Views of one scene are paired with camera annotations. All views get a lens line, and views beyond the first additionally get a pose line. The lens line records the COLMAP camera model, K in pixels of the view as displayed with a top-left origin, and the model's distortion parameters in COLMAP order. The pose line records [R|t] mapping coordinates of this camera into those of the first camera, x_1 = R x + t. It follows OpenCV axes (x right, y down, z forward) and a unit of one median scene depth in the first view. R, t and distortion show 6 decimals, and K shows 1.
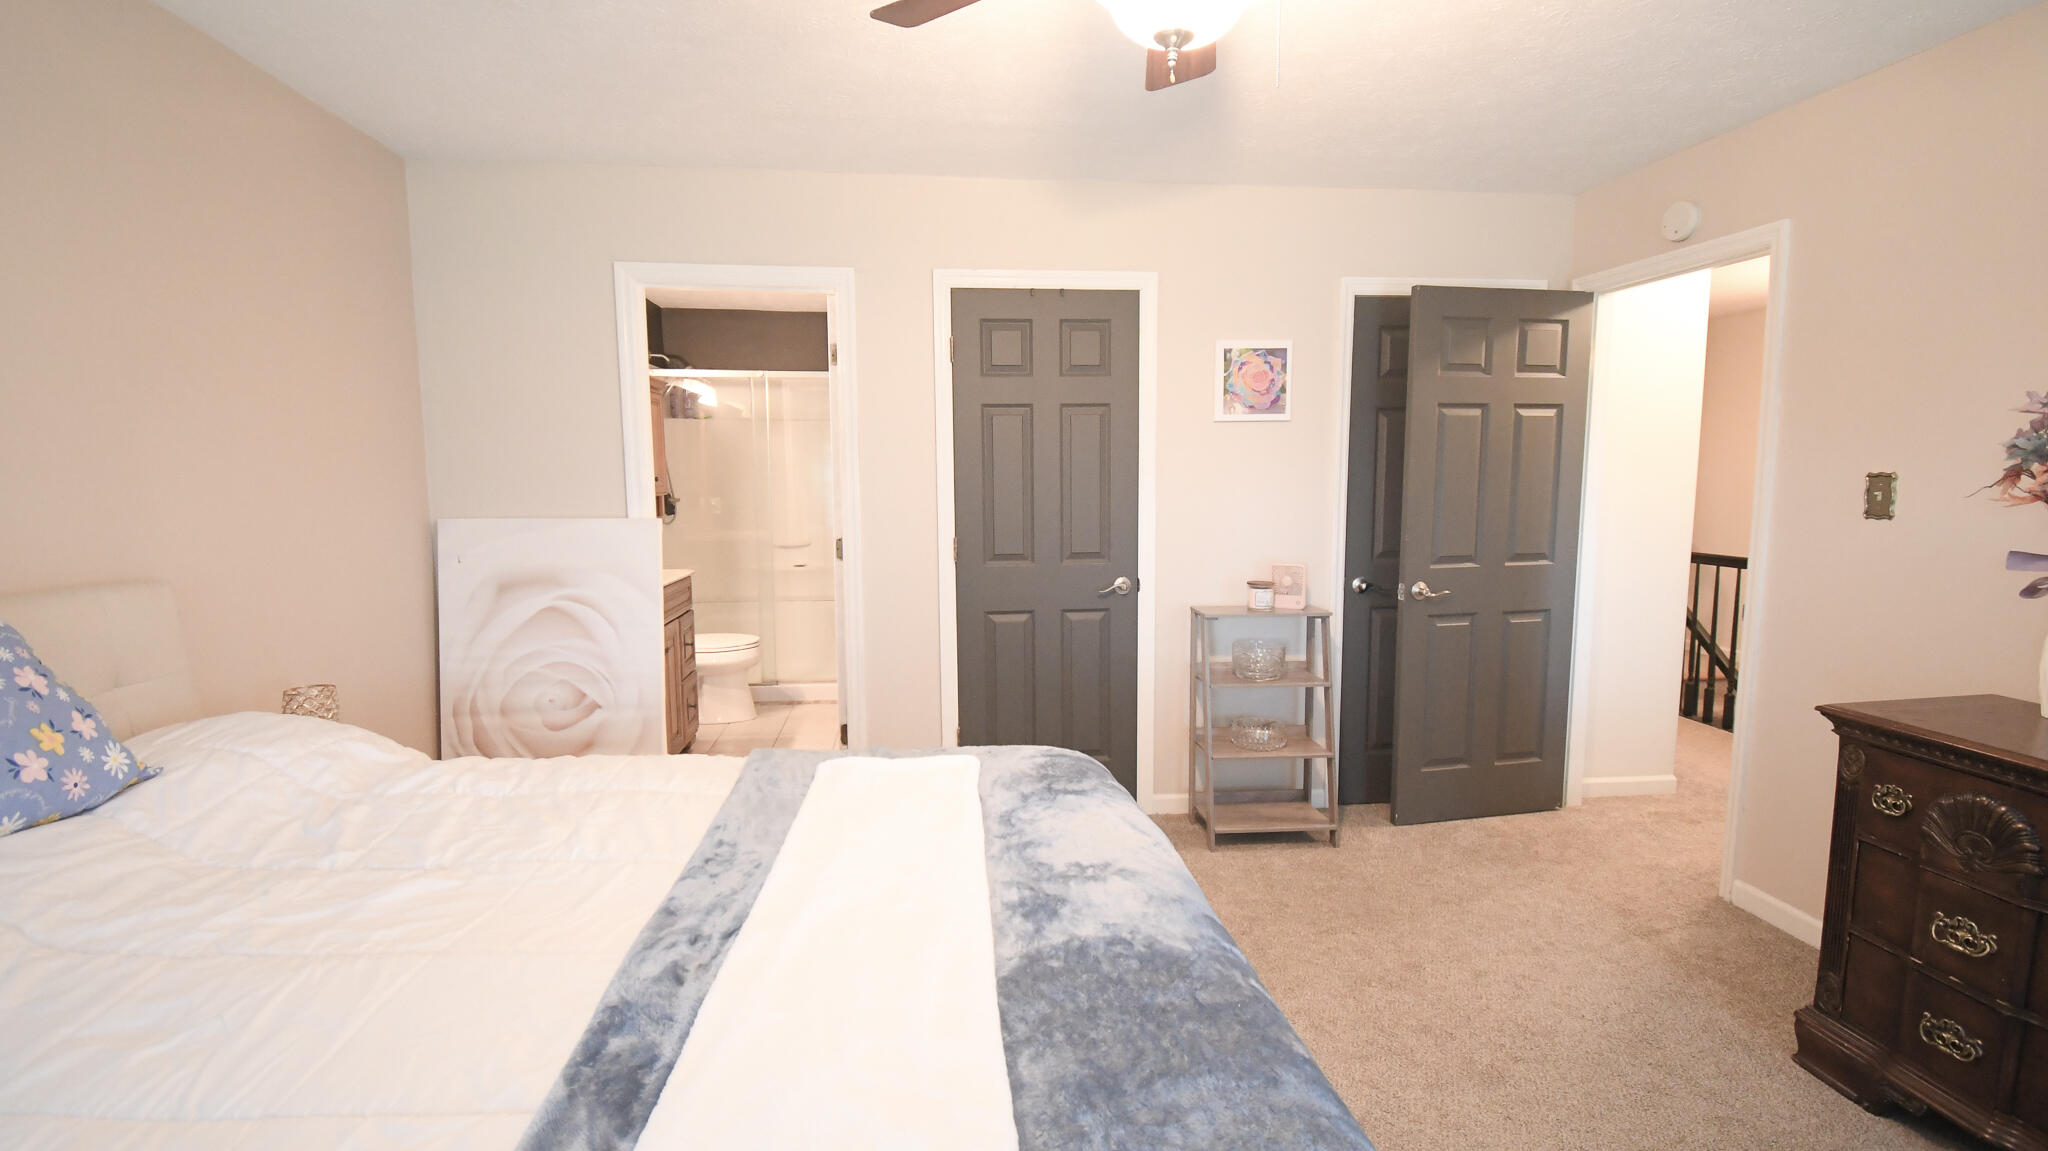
lens RADIAL K [[899.8, 0, 1011.3], [0, 899.8, 571.1], [0, 0, 1]] dist [0.022366, -0.025550]
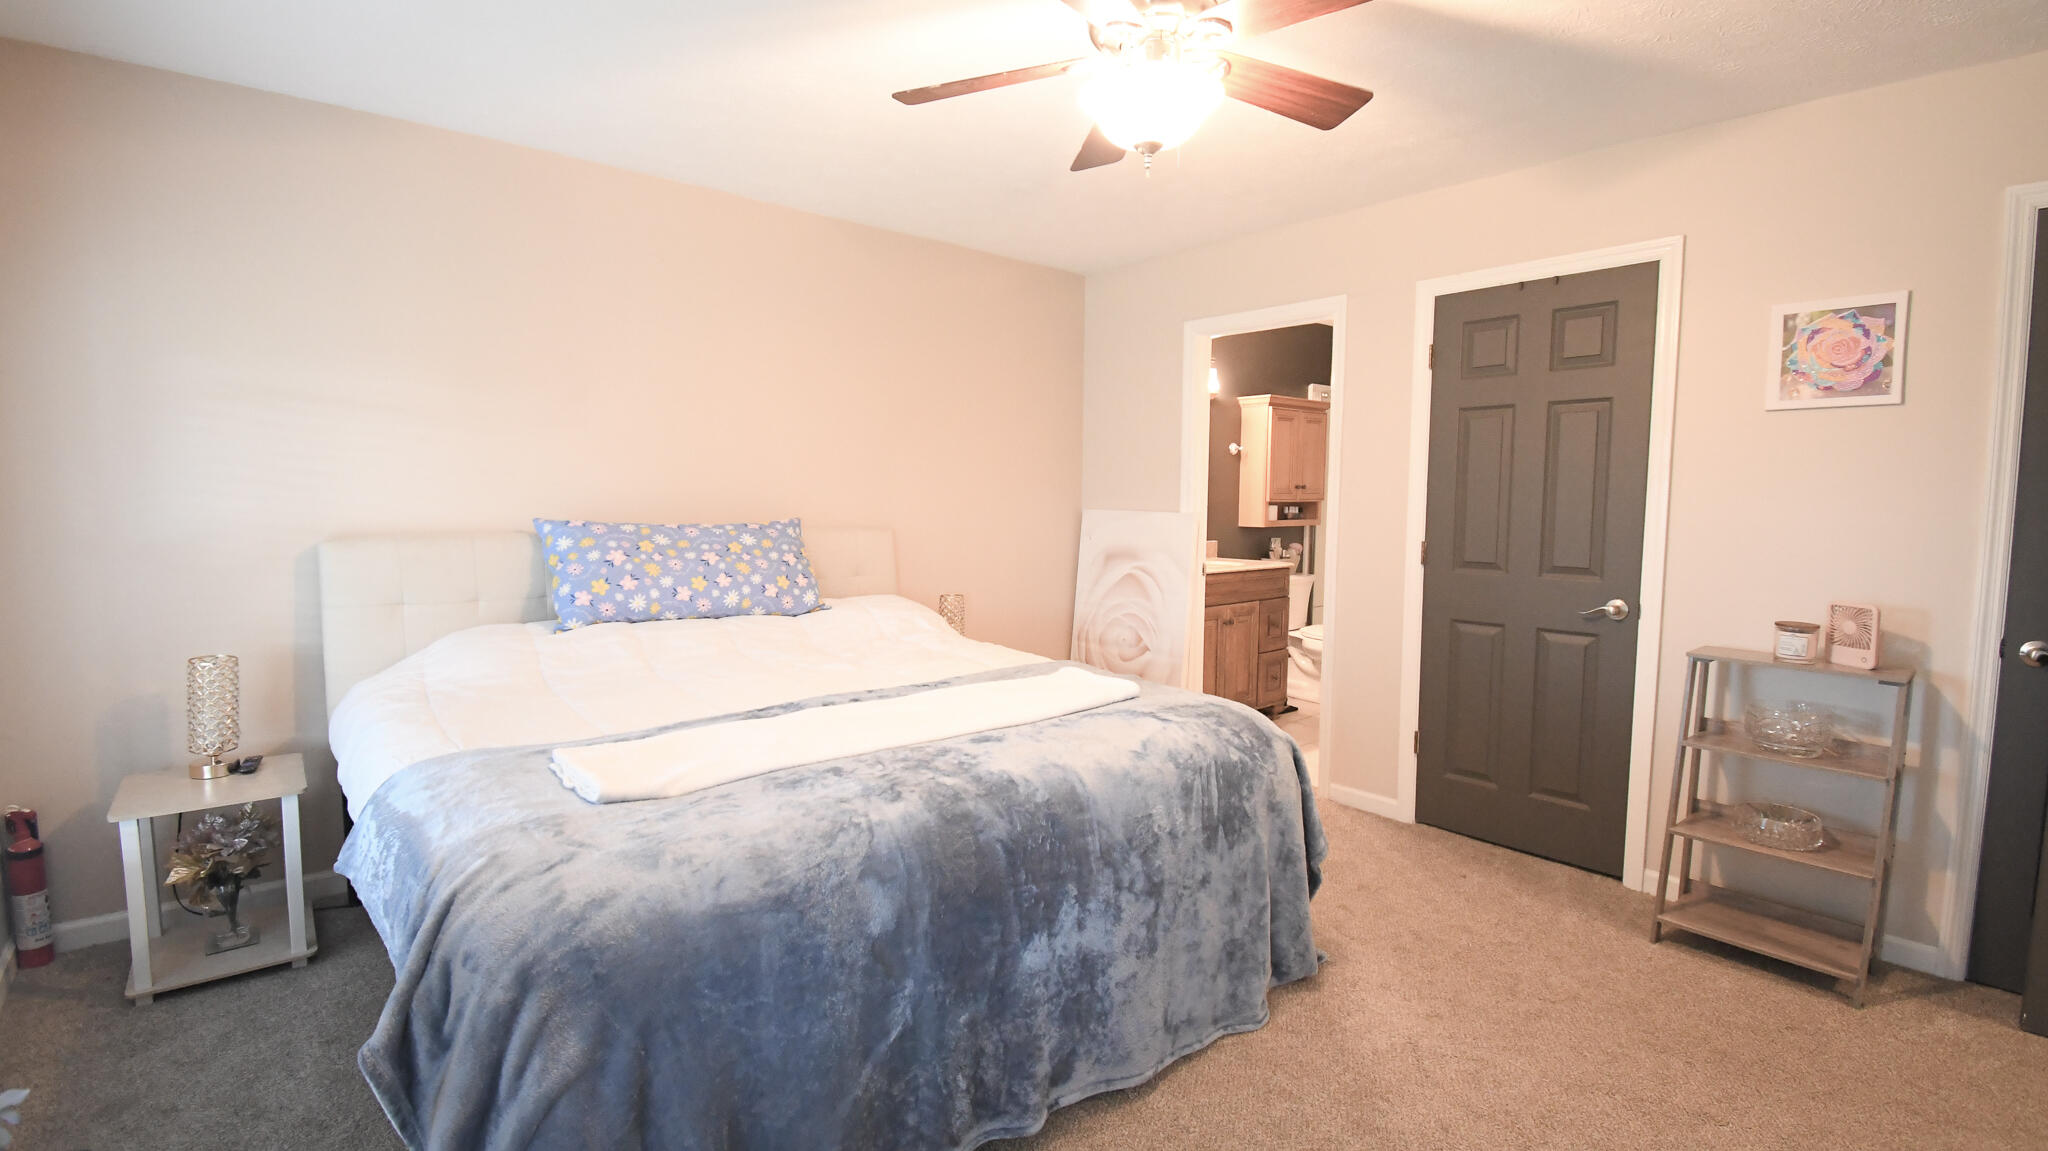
lens RADIAL K [[899.8, 0, 1011.3], [0, 899.8, 571.1], [0, 0, 1]] dist [0.022366, -0.025550]
pose [[0.568710, 0.082653, -0.818375, 0.510474], [-0.097122, 0.994726, 0.032972, 0.007493], [0.816784, 0.060731, 0.573738, 0.041125]]
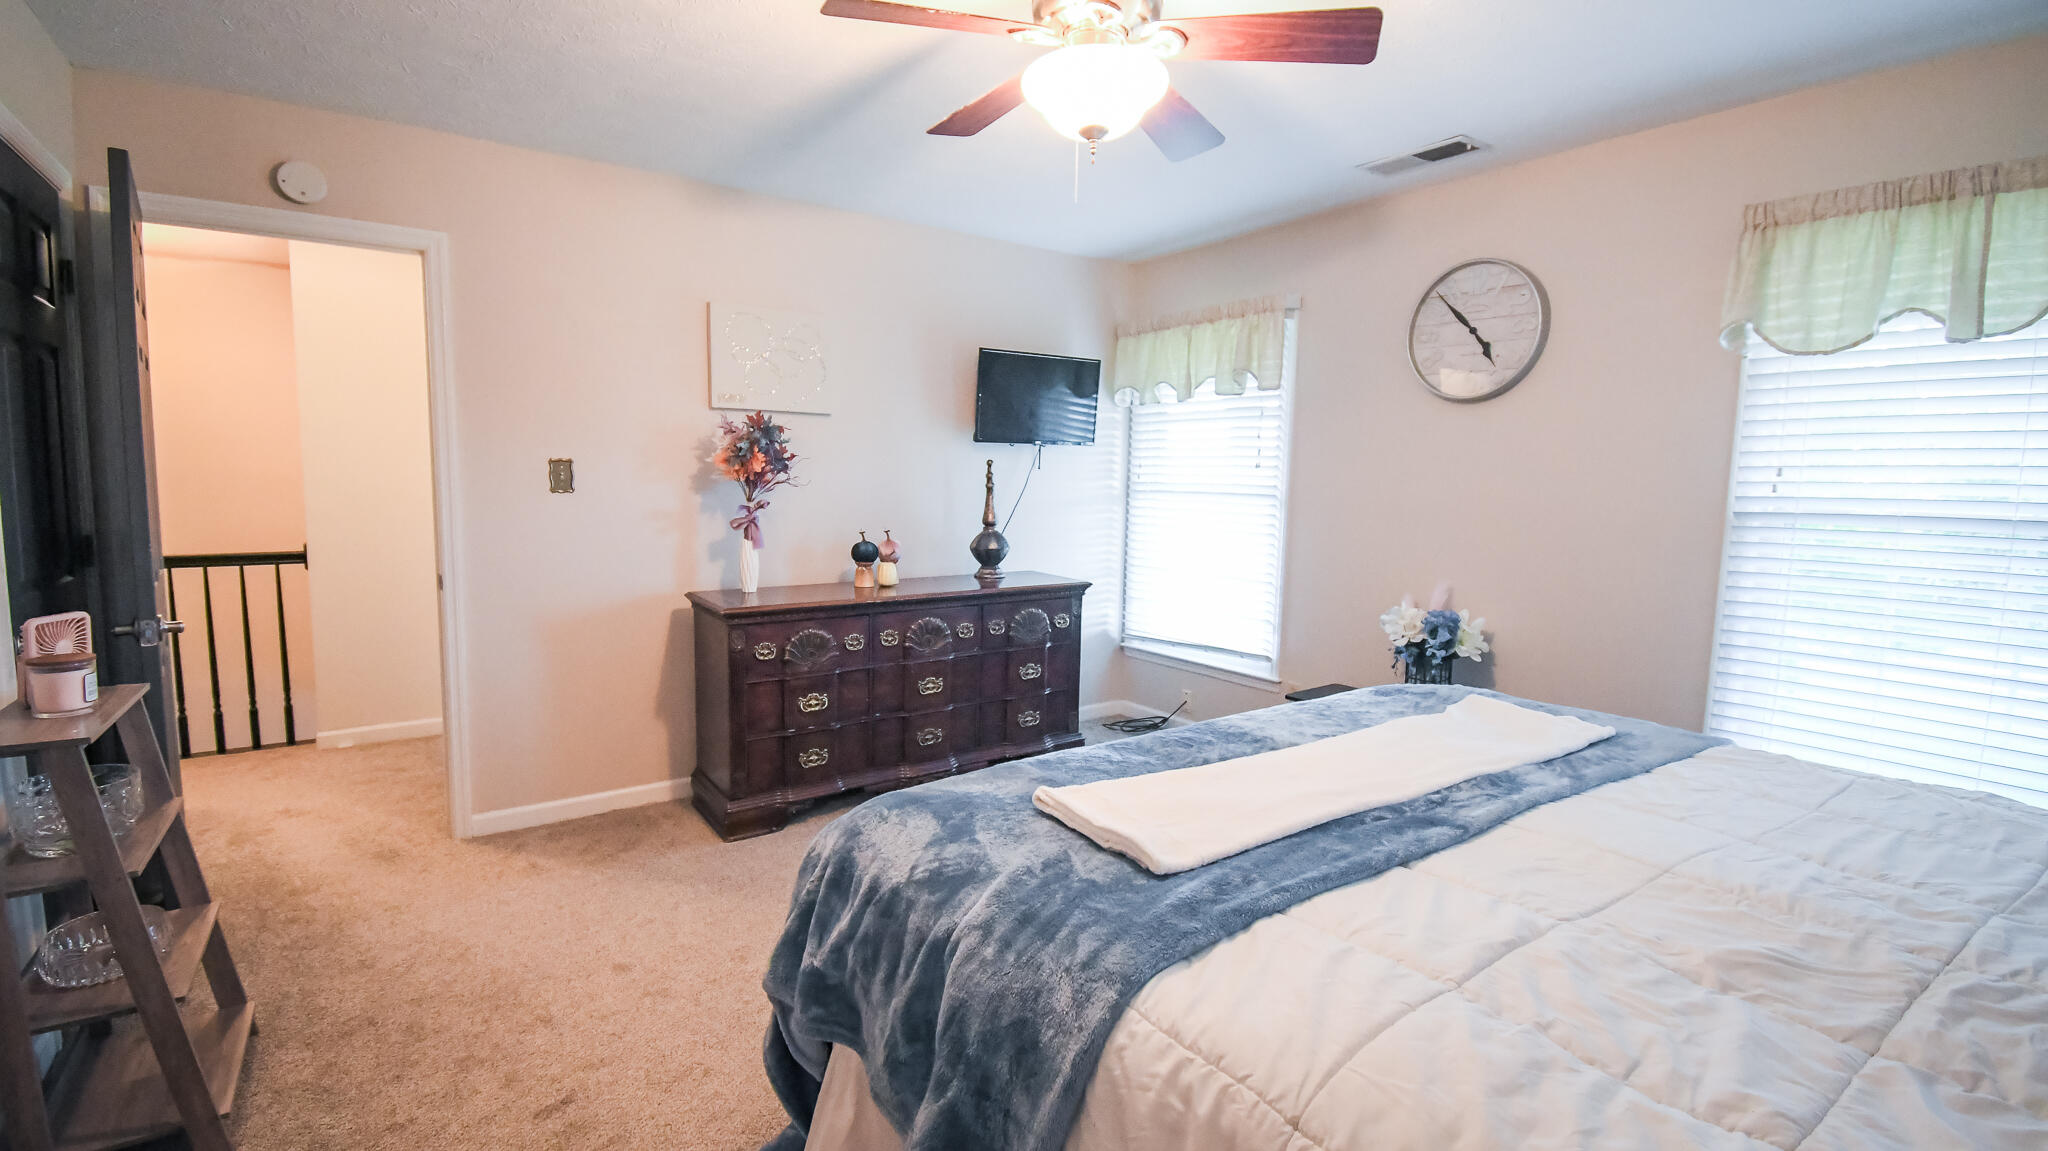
lens RADIAL K [[899.8, 0, 1011.3], [0, 899.8, 571.1], [0, 0, 1]] dist [0.022366, -0.025550]
pose [[-0.495837, -0.095158, 0.863187, -0.404156], [0.078073, 0.985069, 0.153441, -0.069042], [-0.864899, 0.143474, -0.481004, 0.768207]]
